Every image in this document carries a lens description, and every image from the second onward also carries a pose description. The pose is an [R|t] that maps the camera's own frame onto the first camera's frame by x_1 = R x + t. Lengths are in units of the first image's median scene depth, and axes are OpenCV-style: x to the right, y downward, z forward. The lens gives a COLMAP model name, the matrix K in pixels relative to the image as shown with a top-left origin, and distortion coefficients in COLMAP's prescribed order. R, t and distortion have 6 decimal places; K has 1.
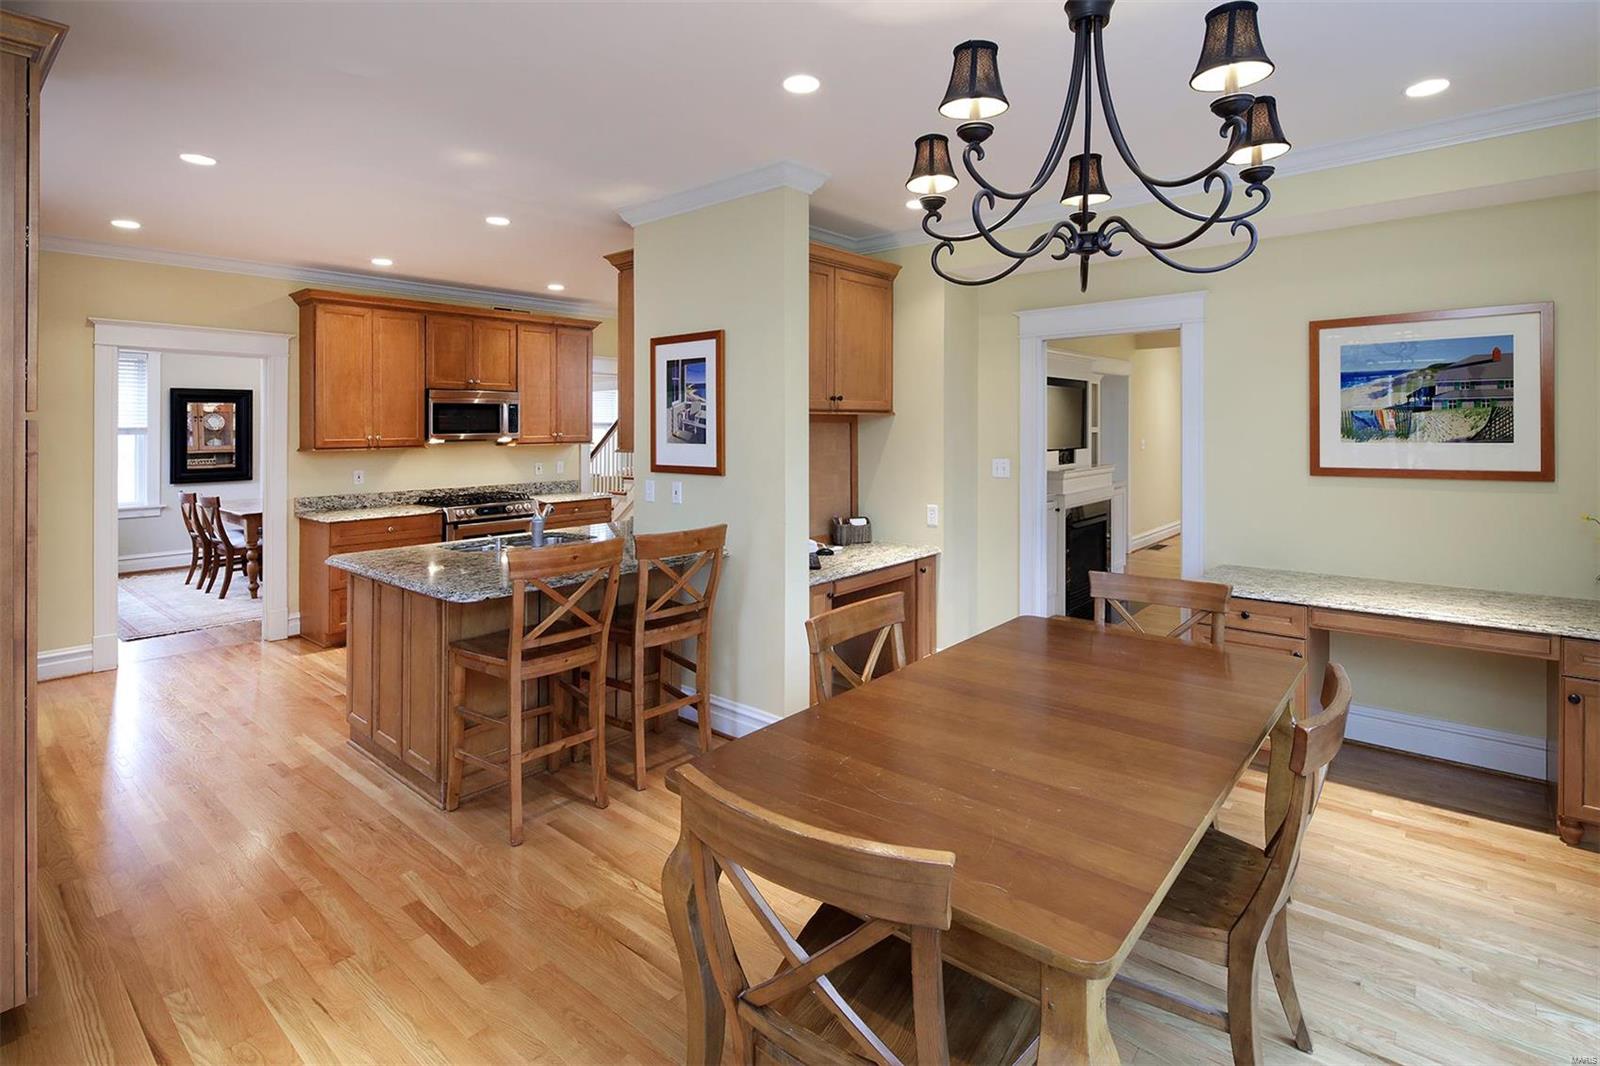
lens RADIAL K [[759.7, 0, 794.9], [0, 759.7, 427.9], [0, 0, 1]] dist [0.004268, -0.000280]
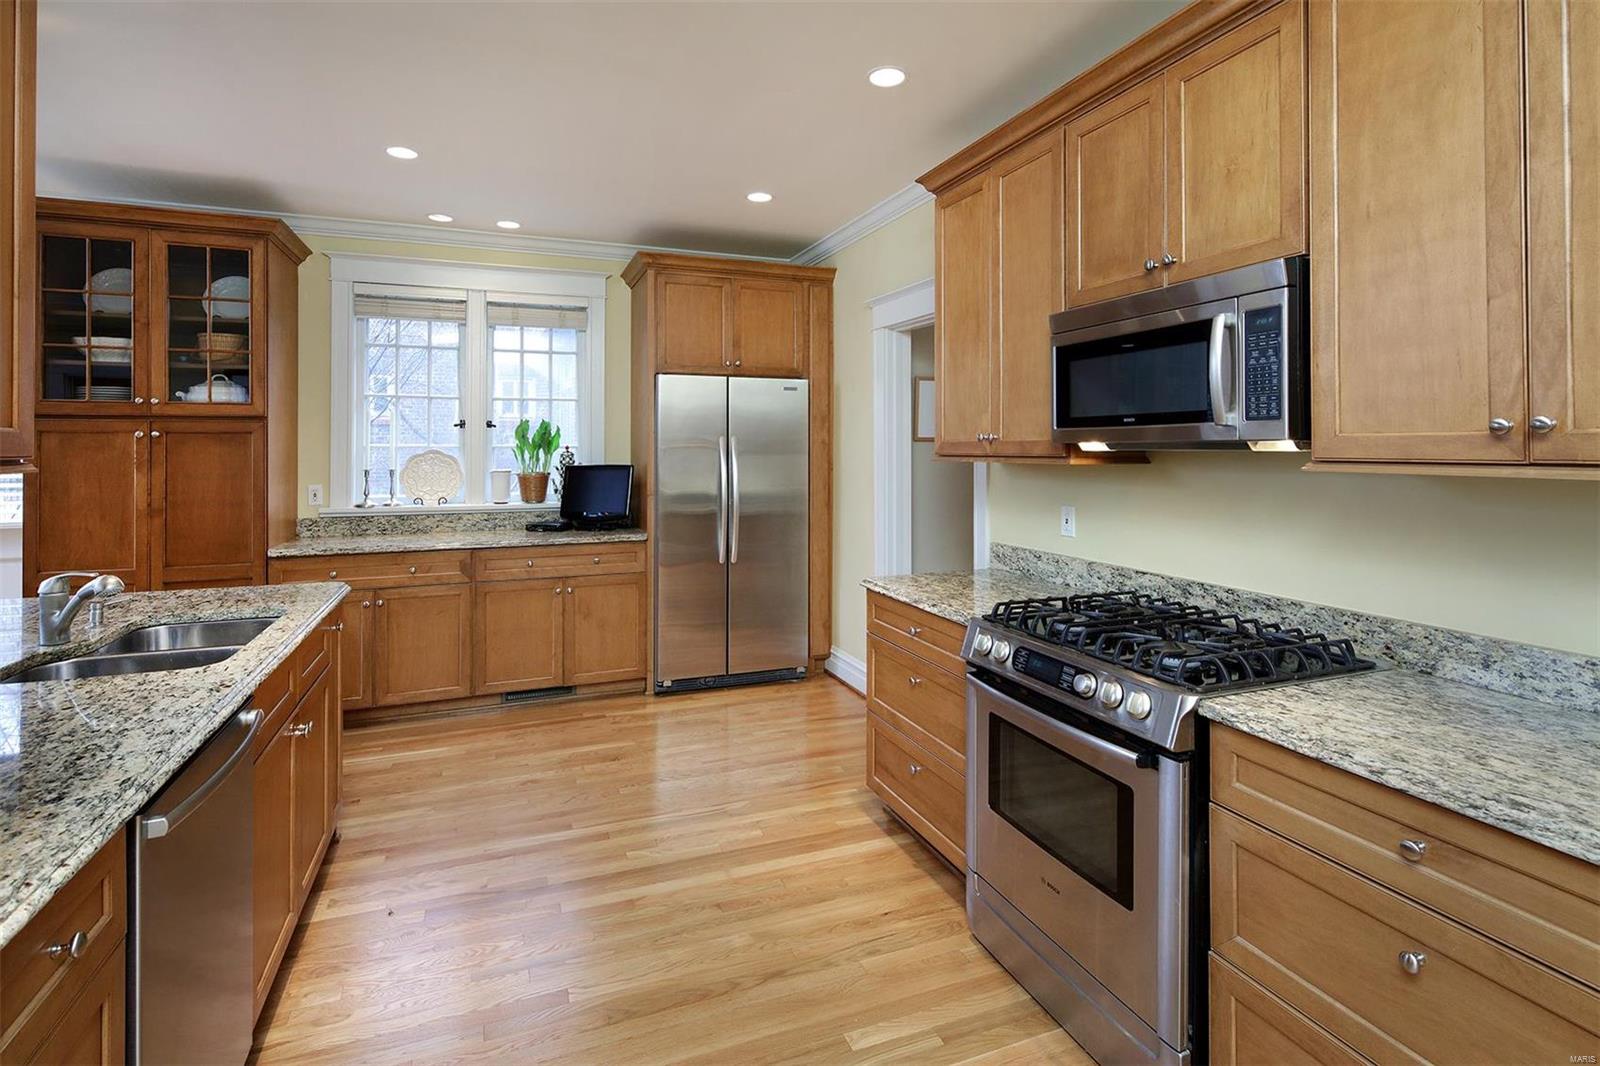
lens RADIAL K [[759.7, 0, 794.9], [0, 759.7, 427.9], [0, 0, 1]] dist [0.004268, -0.000280]
pose [[-0.458804, -0.007476, -0.888506, -0.067014], [0.002156, 0.999952, -0.009527, 0.008956], [0.888535, -0.006287, -0.458766, 0.927235]]
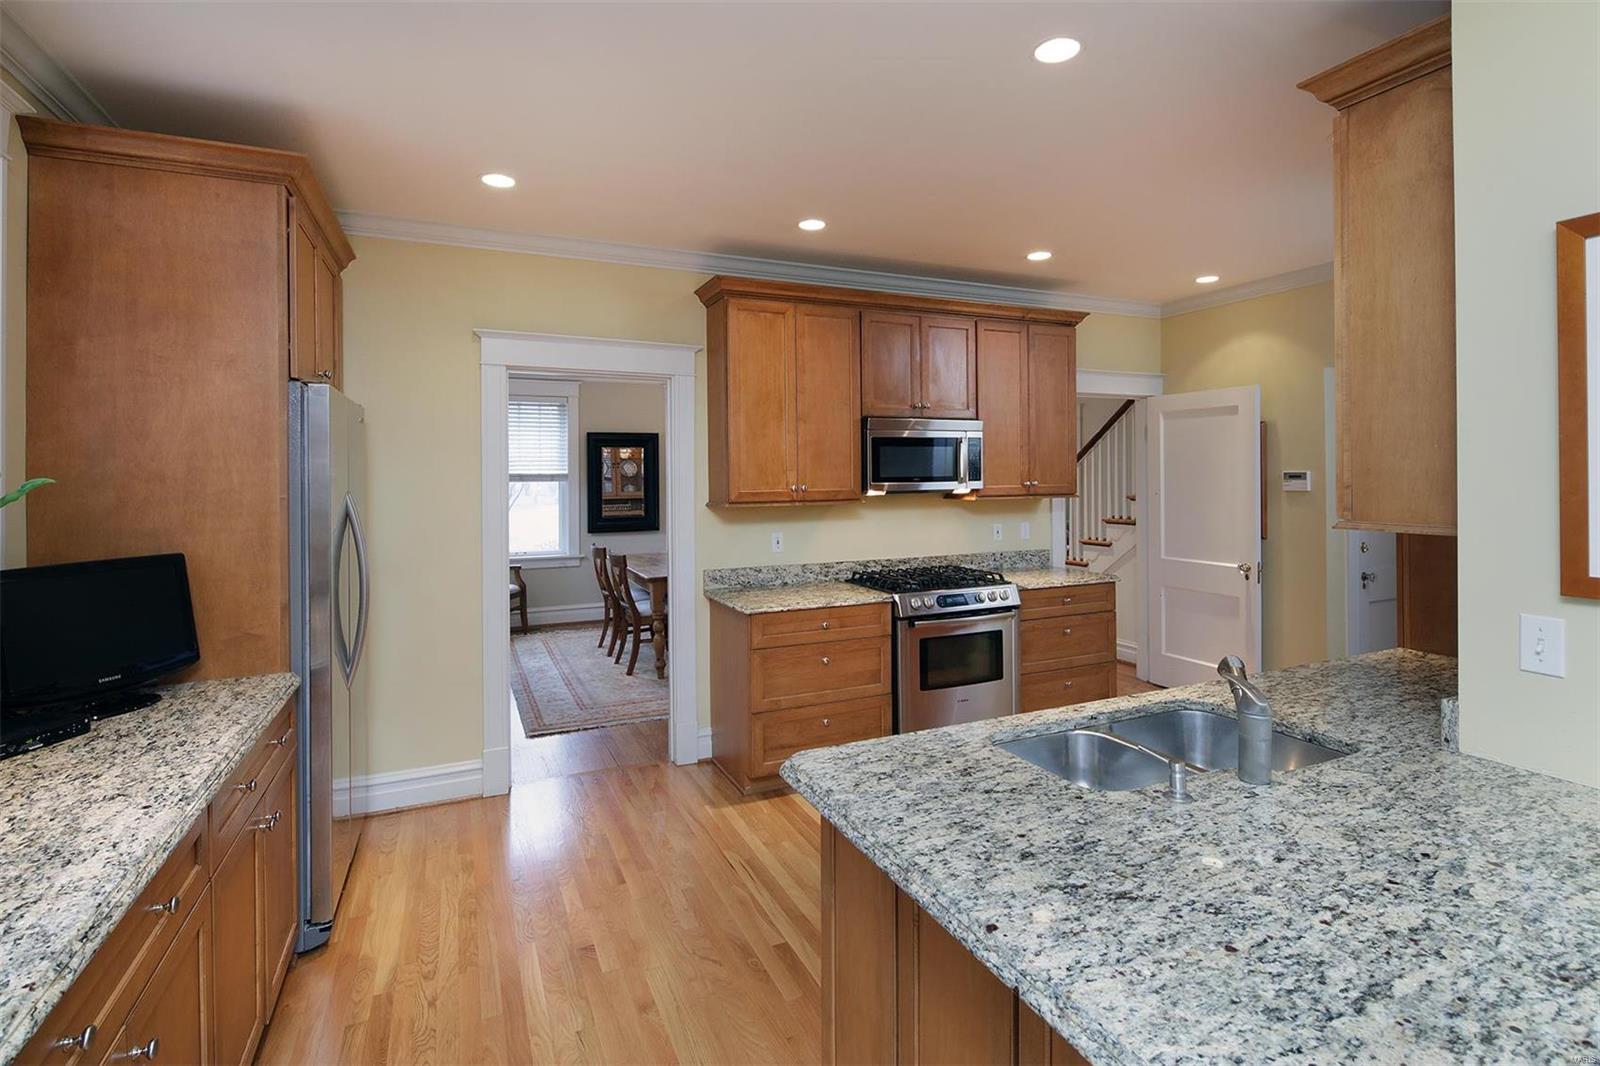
lens RADIAL K [[765.6, 0, 802.5], [0, 765.6, 498.5], [0, 0, 1]] dist [0.003045, -0.000599]
pose [[0.905367, 0.011592, -0.424472, -0.218459], [0.002533, 0.999462, 0.032697, -0.000236], [0.424623, -0.030678, 0.904851, 0.316960]]
